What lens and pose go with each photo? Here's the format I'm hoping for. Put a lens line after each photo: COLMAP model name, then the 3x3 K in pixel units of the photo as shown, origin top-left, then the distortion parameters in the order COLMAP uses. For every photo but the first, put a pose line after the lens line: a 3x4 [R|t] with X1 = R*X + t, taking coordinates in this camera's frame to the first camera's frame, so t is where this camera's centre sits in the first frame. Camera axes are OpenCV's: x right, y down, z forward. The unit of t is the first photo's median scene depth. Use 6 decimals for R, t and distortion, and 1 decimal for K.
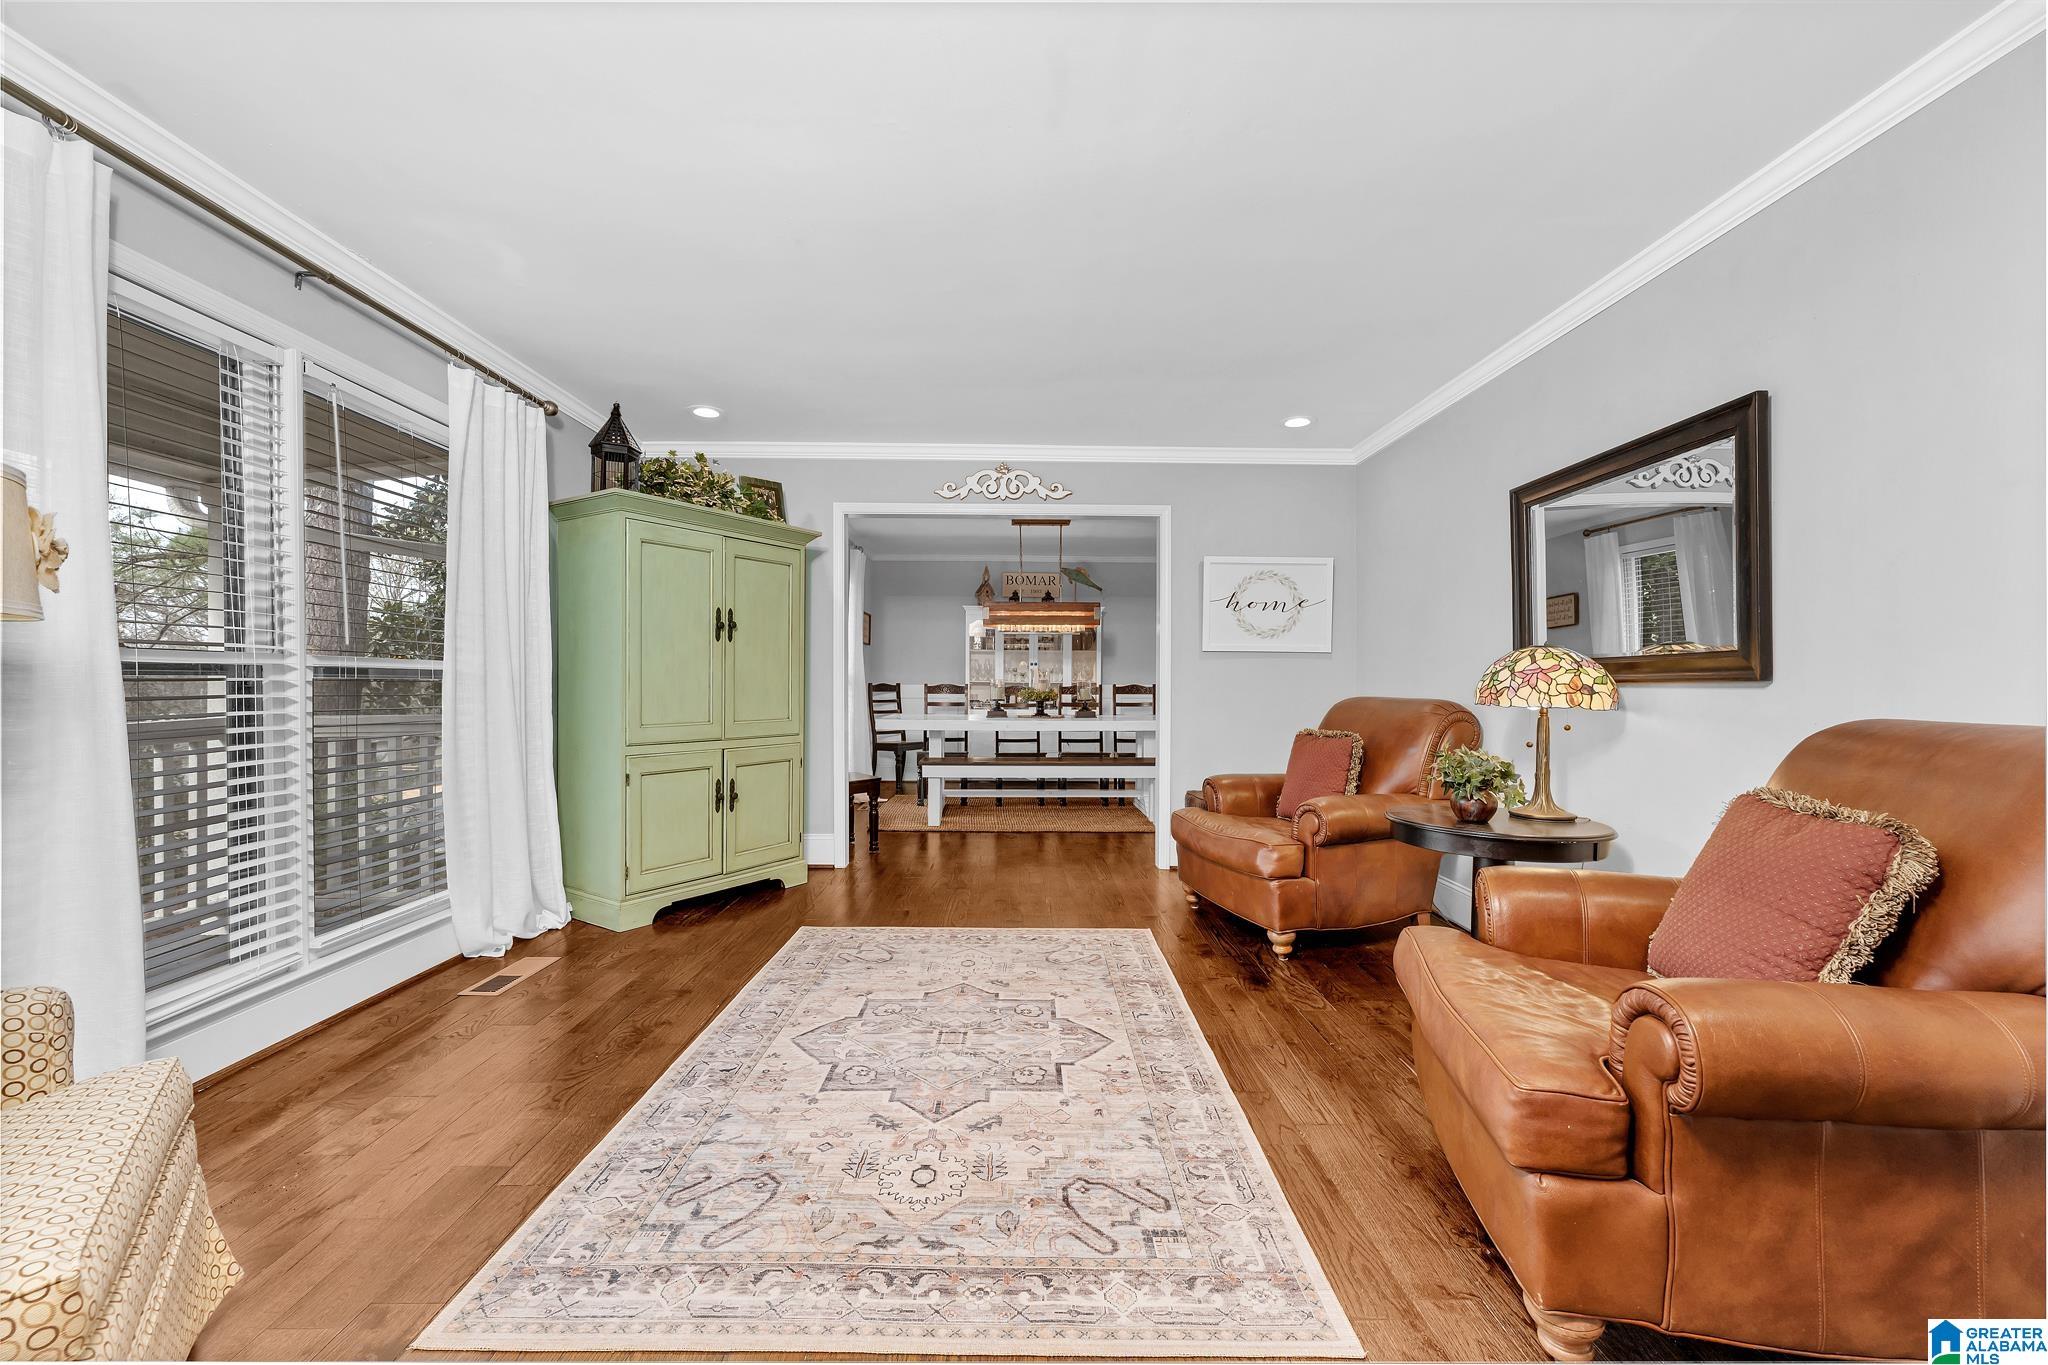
lens RADIAL K [[817.8, 0, 1025.0], [0, 817.8, 693.0], [0, 0, 1]] dist [0.000493, -0.000315]
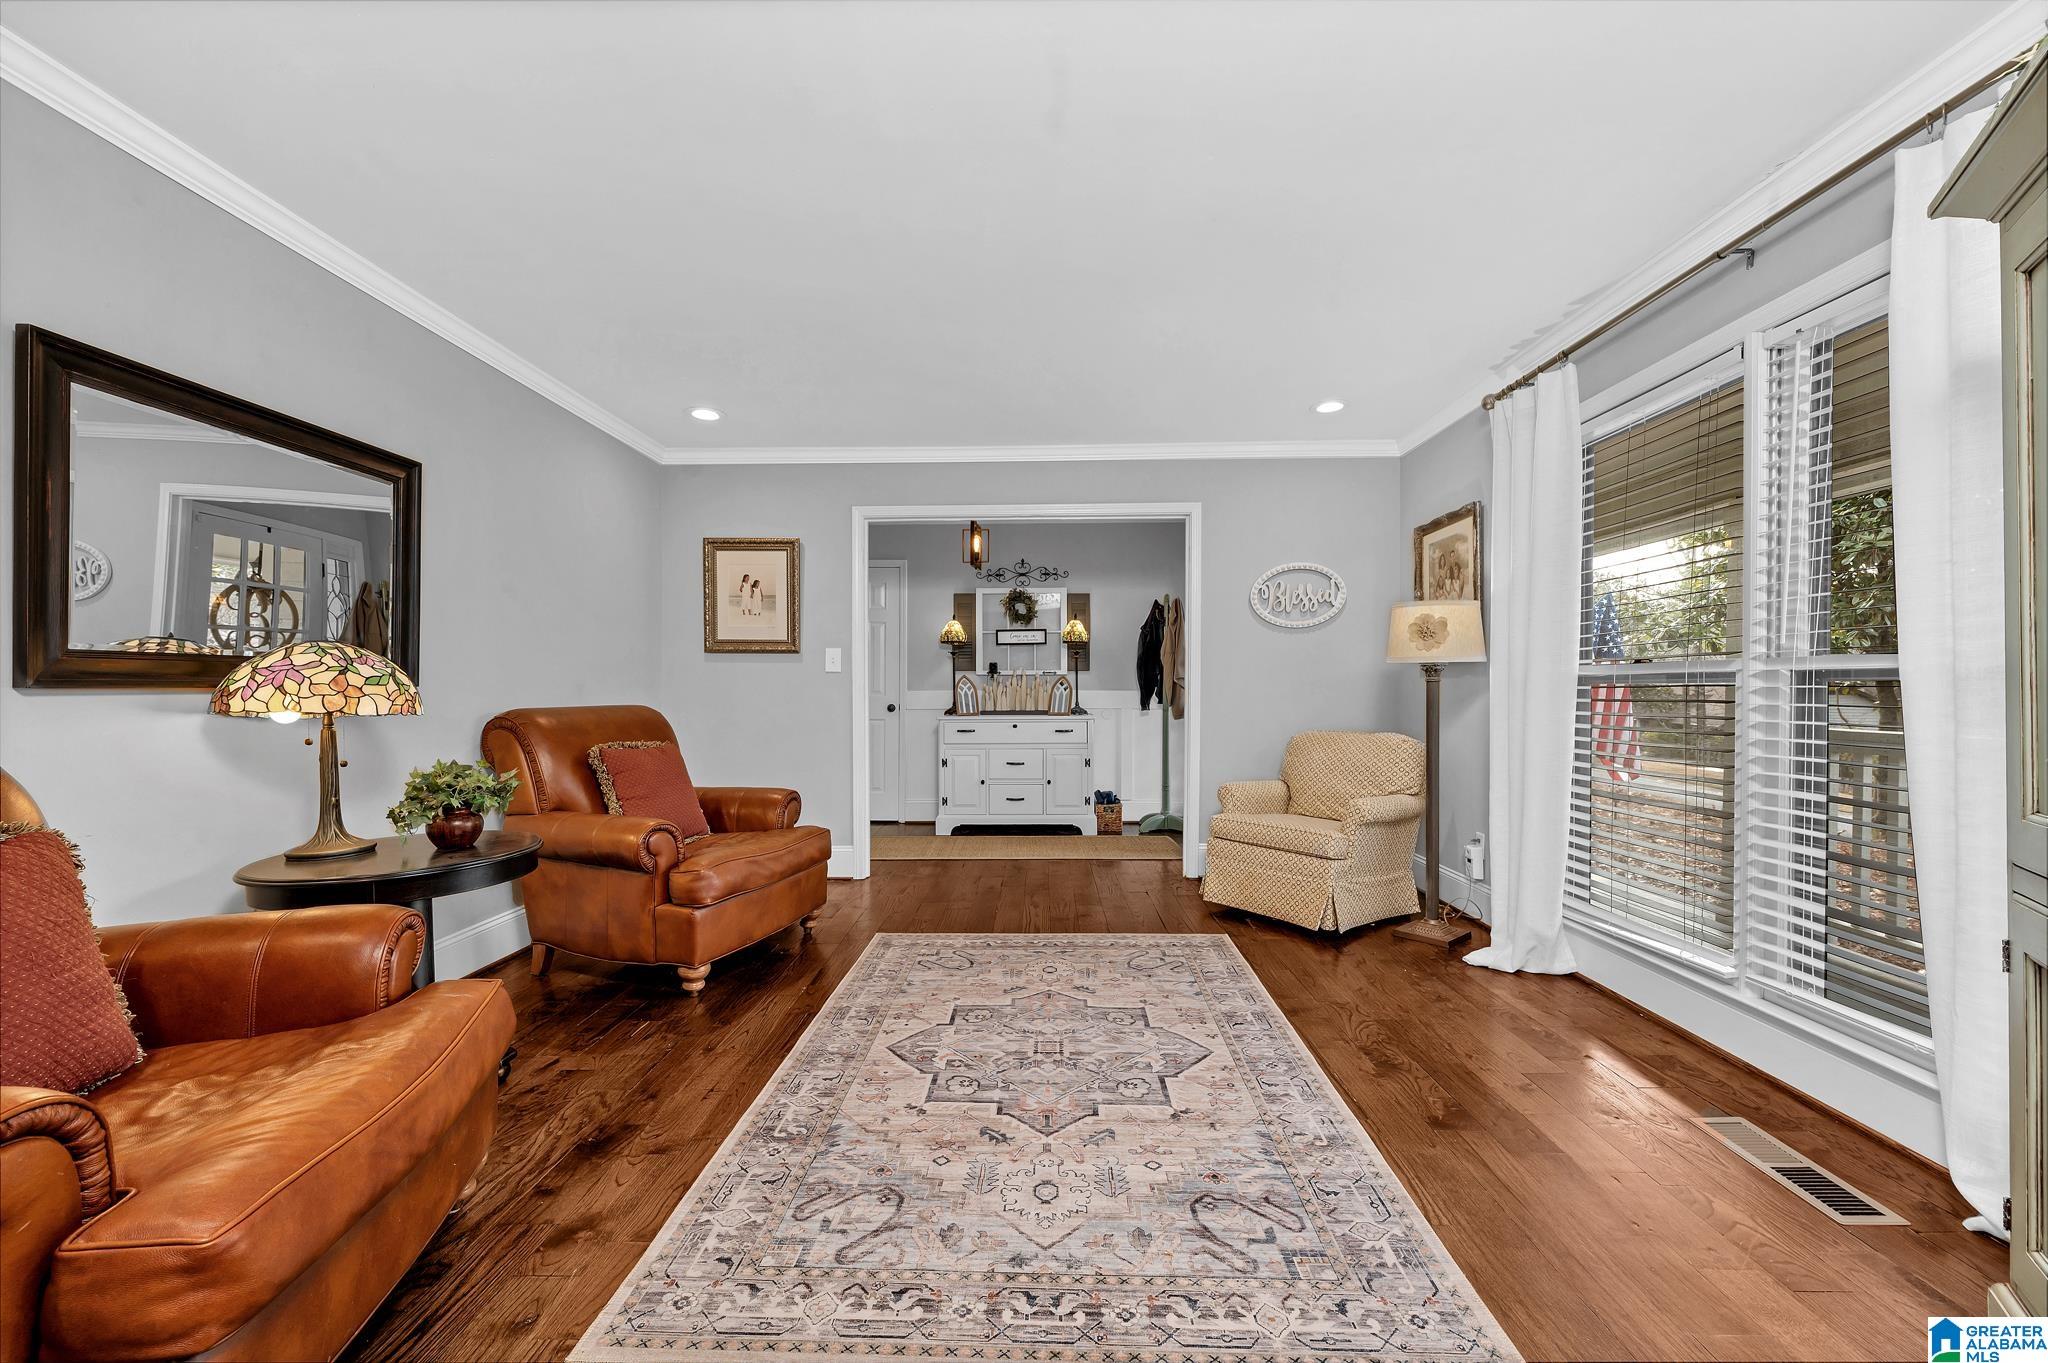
lens RADIAL K [[817.8, 0, 1025.0], [0, 817.8, 692.0], [0, 0, 1]] dist [0.000493, -0.000315]
pose [[-0.999375, -0.002009, 0.035288, -0.092865], [-0.001480, 0.999886, 0.014999, -0.022336], [-0.035314, 0.014937, -0.999265, 1.946663]]
